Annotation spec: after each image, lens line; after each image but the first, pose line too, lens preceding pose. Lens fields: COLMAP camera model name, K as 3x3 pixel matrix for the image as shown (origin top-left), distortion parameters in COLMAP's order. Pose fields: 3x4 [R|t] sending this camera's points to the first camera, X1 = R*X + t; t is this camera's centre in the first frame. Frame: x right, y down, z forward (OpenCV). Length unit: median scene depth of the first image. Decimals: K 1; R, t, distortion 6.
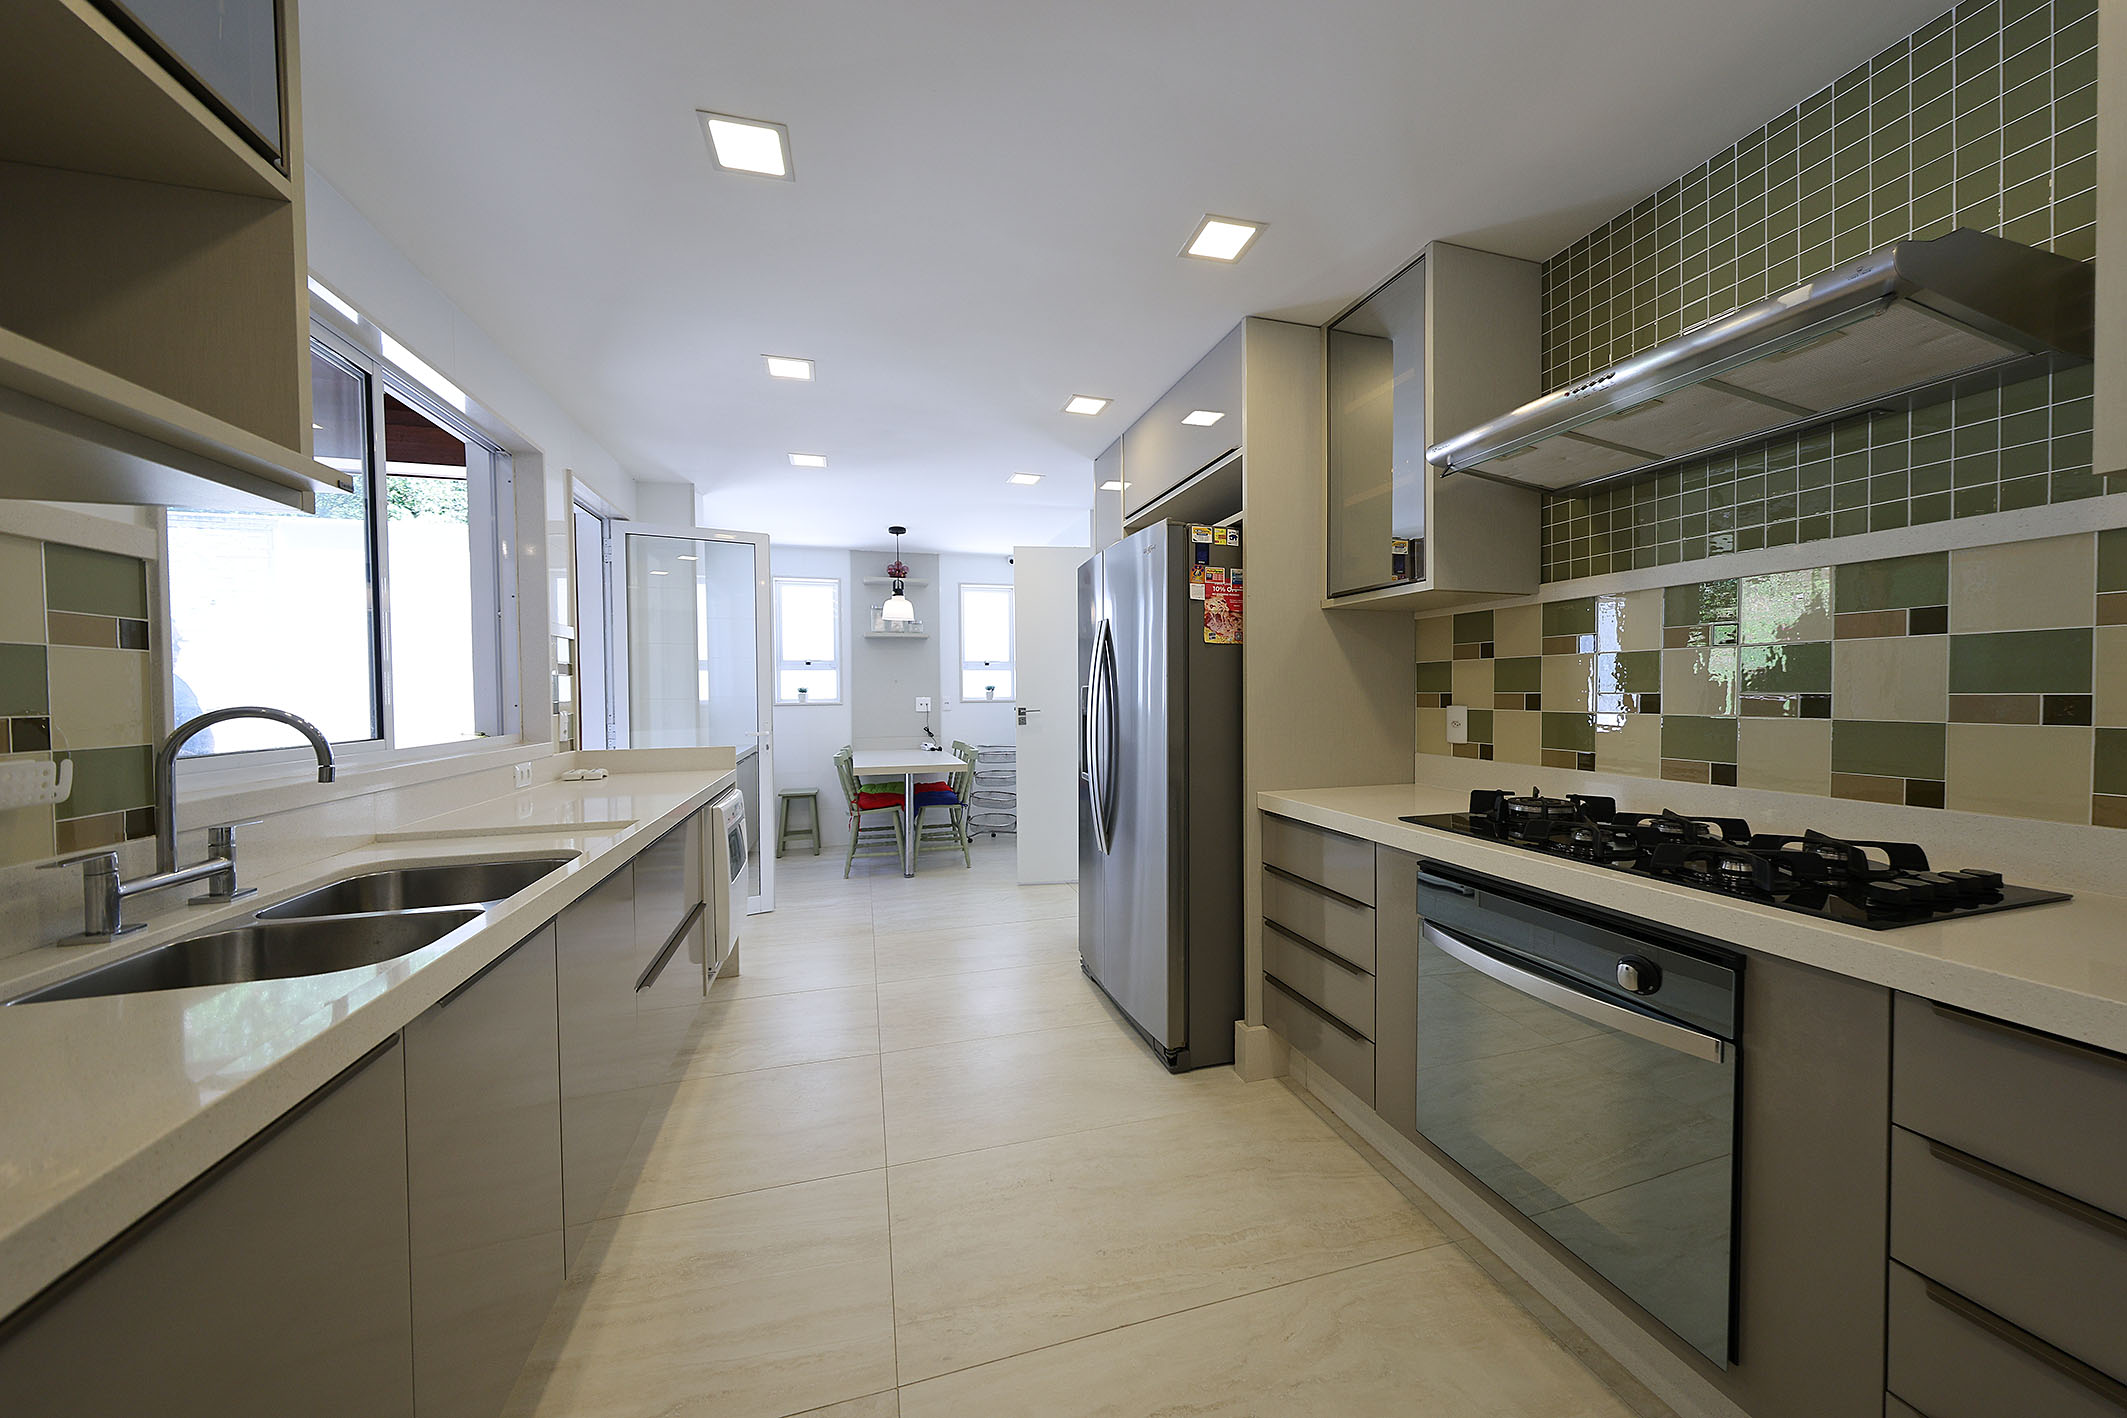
lens RADIAL K [[696.2, 0, 1055.1], [0, 696.2, 710.5], [0, 0, 1]] dist [0.001076, 0.000037]
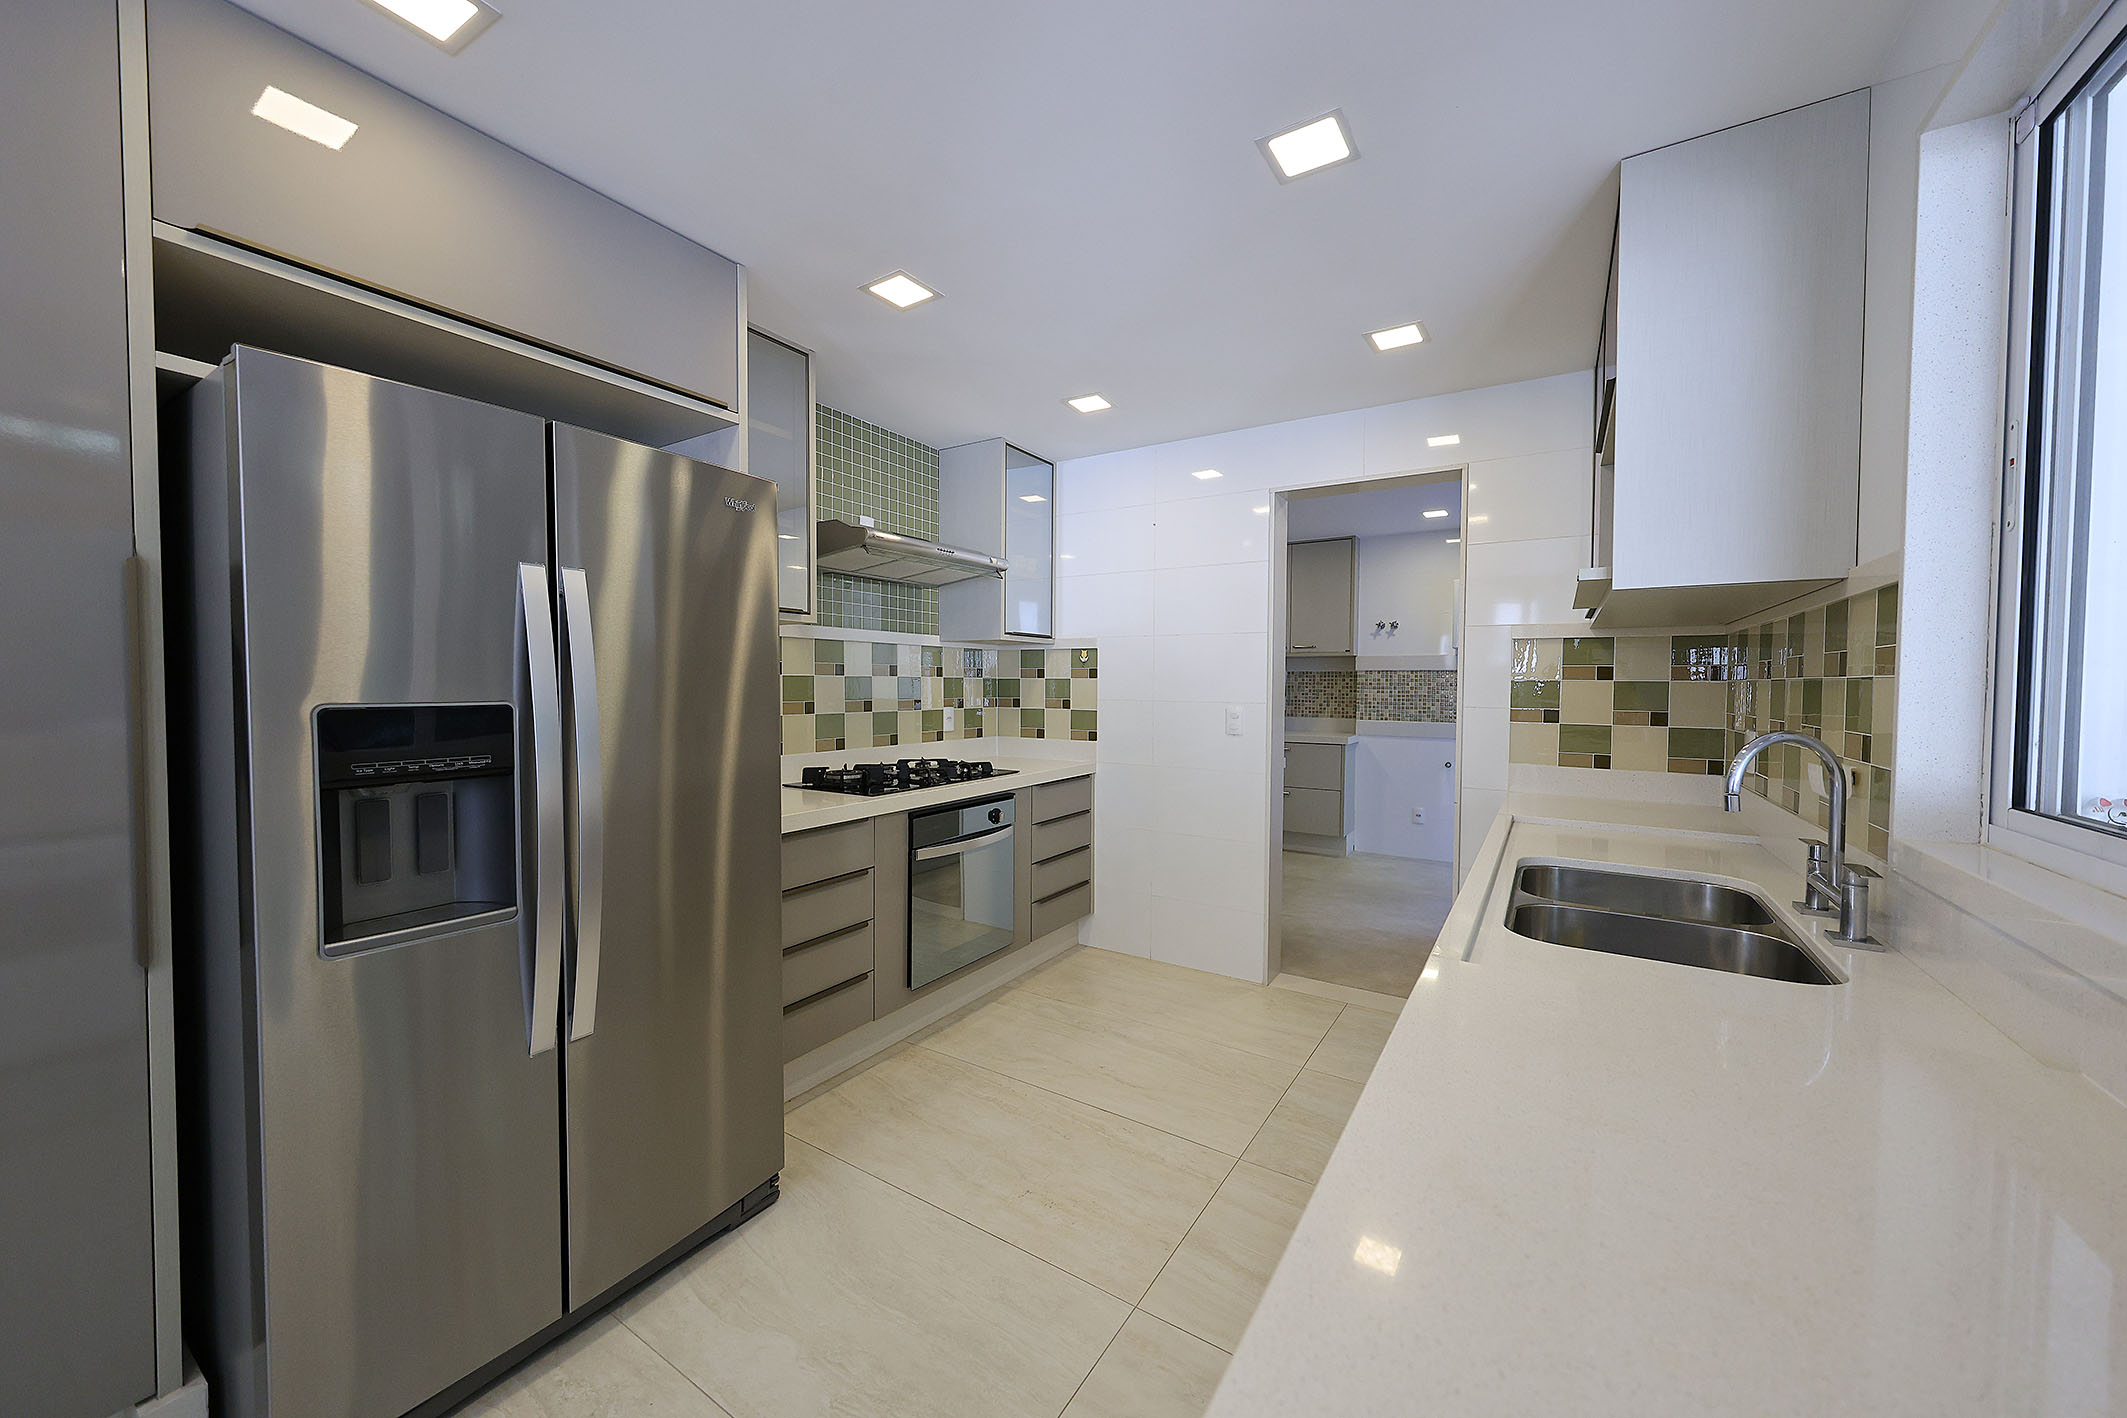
lens RADIAL K [[780.1, 0, 1063.8], [0, 780.1, 705.0], [0, 0, 1]] dist [0.009134, -0.000832]
pose [[-0.665514, -0.019021, 0.746143, -1.101975], [0.016880, 0.999036, 0.040524, -0.096020], [-0.746194, 0.039564, -0.664551, 2.128169]]
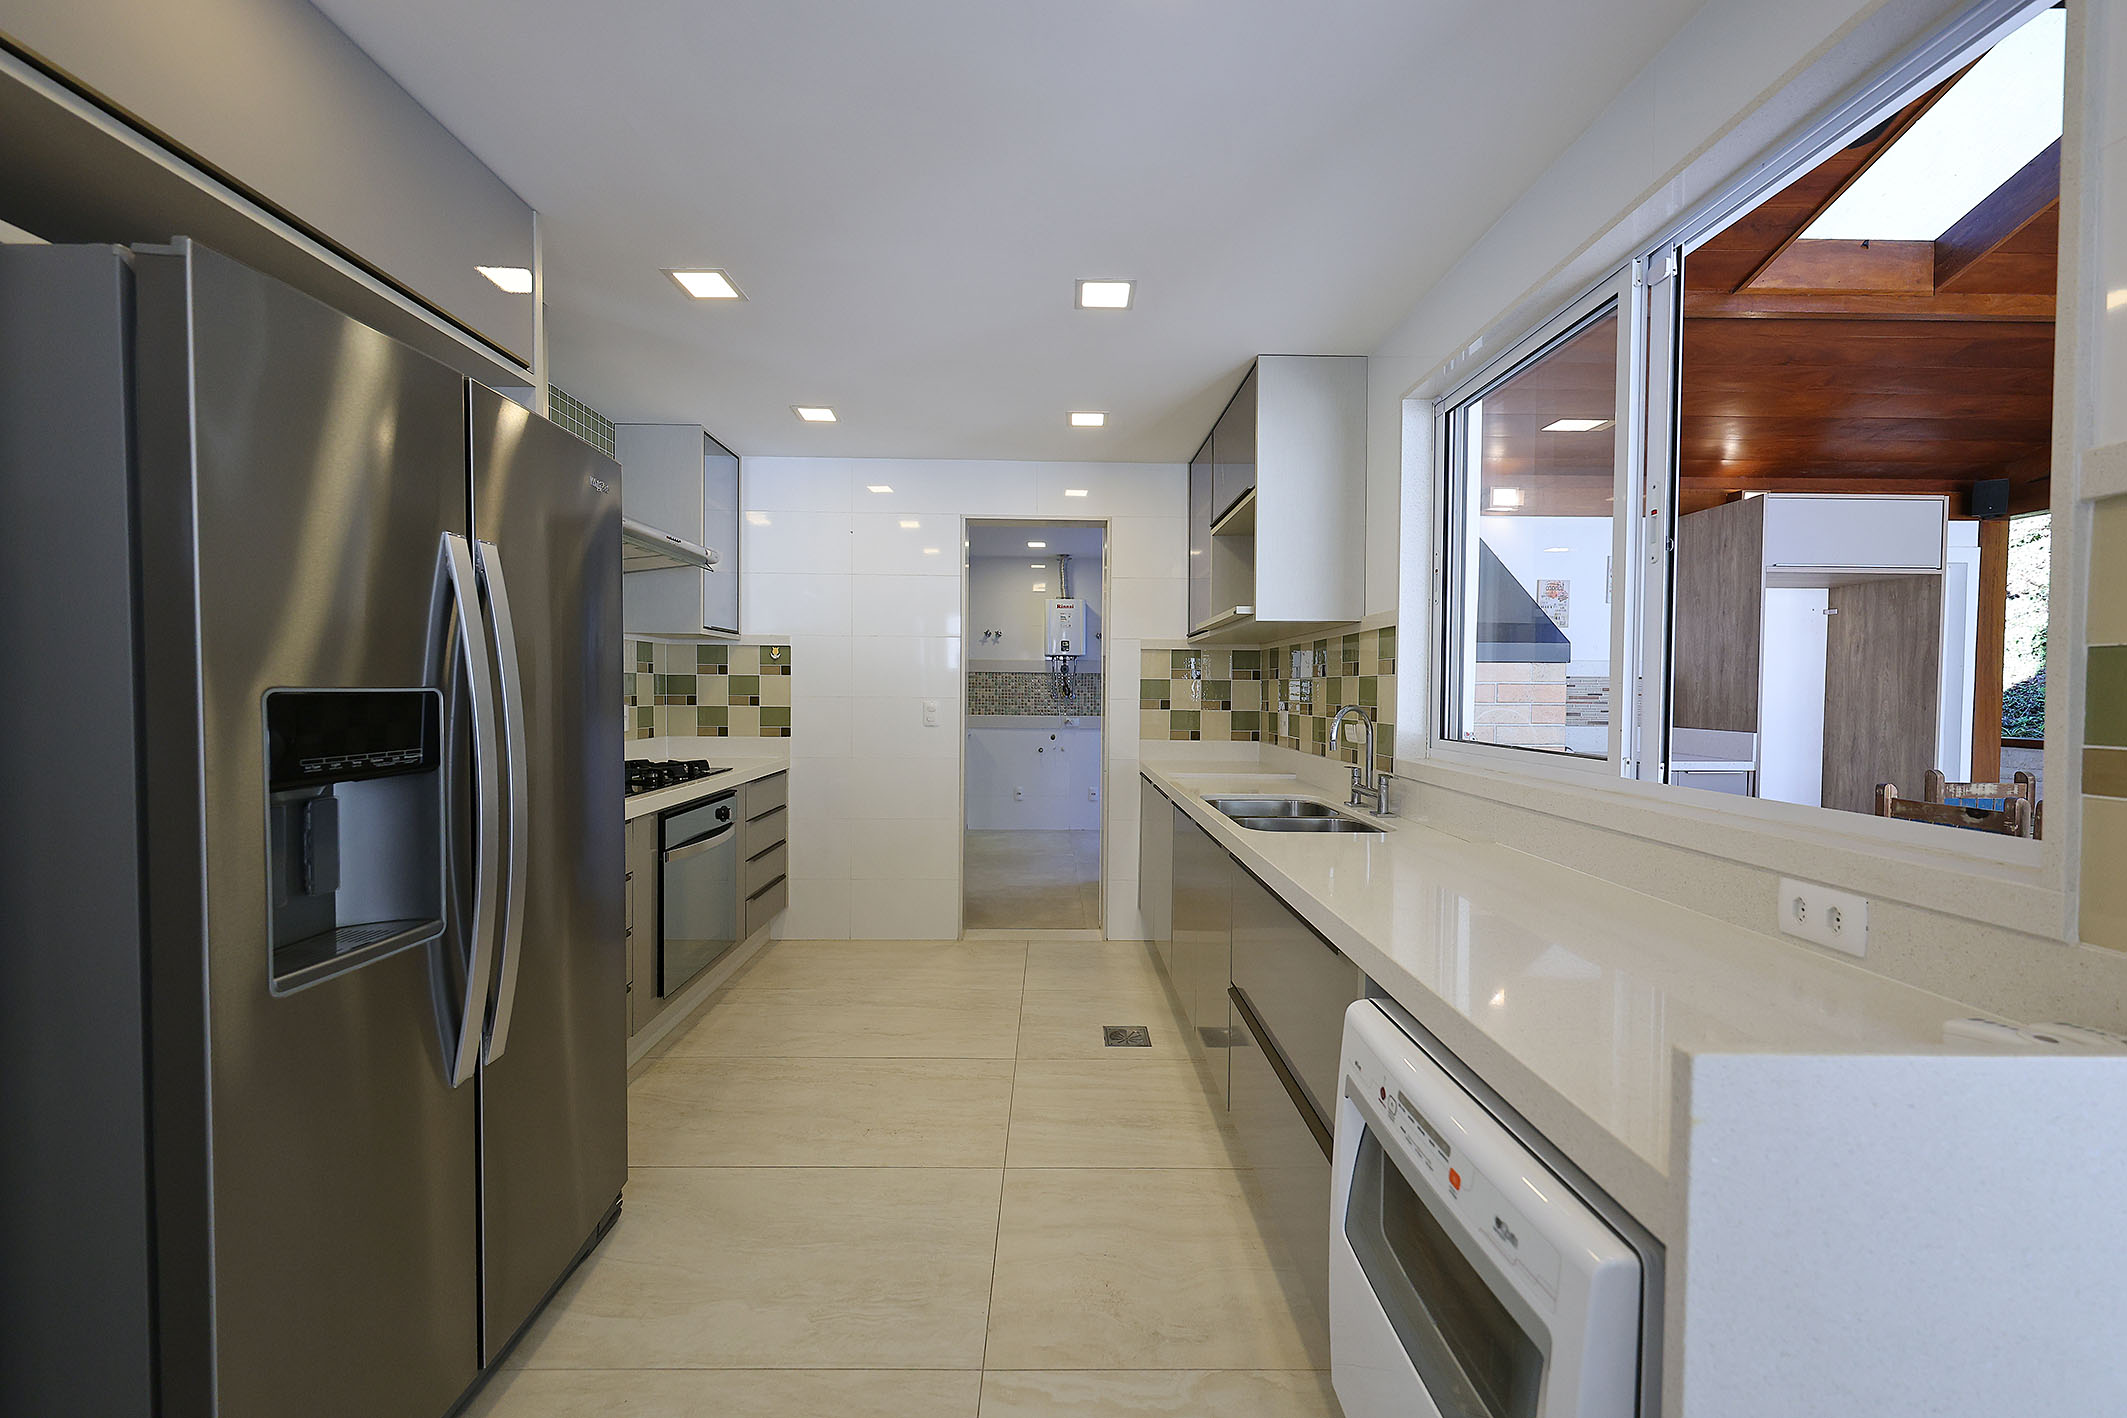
lens RADIAL K [[780.1, 0, 1061.5], [0, 780.1, 704.3], [0, 0, 1]] dist [0.009134, -0.000832]
pose [[-0.966817, -0.006476, 0.255387, -0.793478], [0.004505, 0.999091, 0.042388, -0.087614], [-0.255429, 0.042132, -0.965909, 2.672024]]
